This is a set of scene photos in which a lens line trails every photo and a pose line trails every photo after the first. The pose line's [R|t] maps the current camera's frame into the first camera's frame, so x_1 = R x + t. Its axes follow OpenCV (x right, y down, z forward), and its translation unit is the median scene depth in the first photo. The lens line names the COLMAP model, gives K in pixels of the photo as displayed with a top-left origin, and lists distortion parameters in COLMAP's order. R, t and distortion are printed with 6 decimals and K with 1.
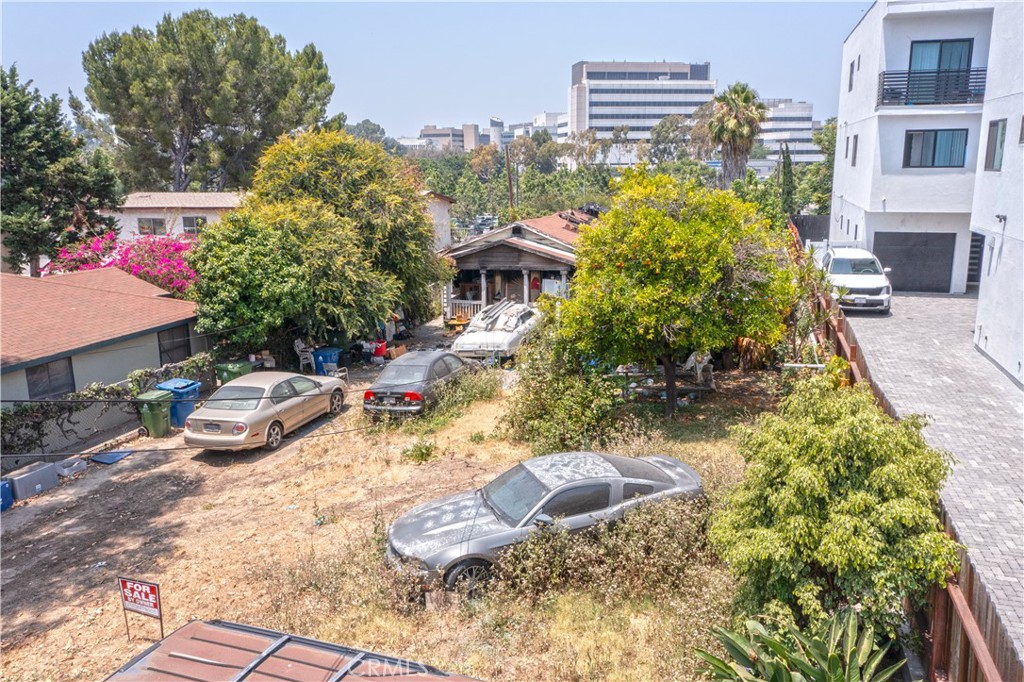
lens RADIAL K [[808.4, 0, 515.9], [0, 808.4, 338.0], [0, 0, 1]] dist [-0.008990, 0.019540]
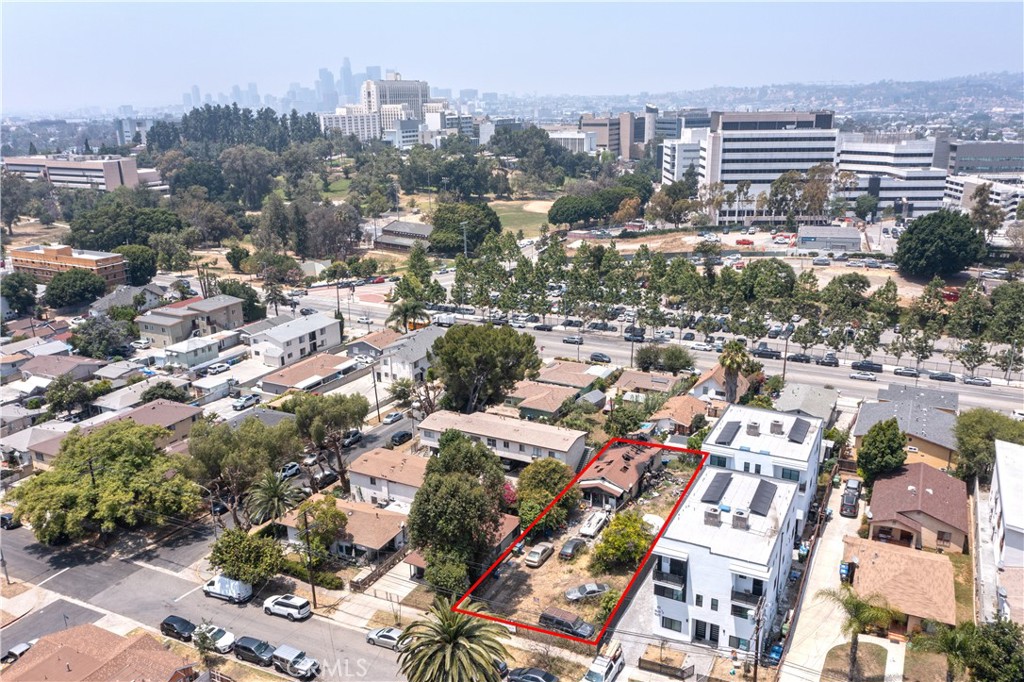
lens RADIAL K [[808.4, 0, 514.9], [0, 808.4, 343.9], [0, 0, 1]] dist [-0.008990, 0.019540]
pose [[0.981571, 0.051387, -0.184059, 0.334066], [-0.035203, 0.995307, 0.090142, -1.420426], [0.187827, -0.082002, 0.978773, -3.250919]]
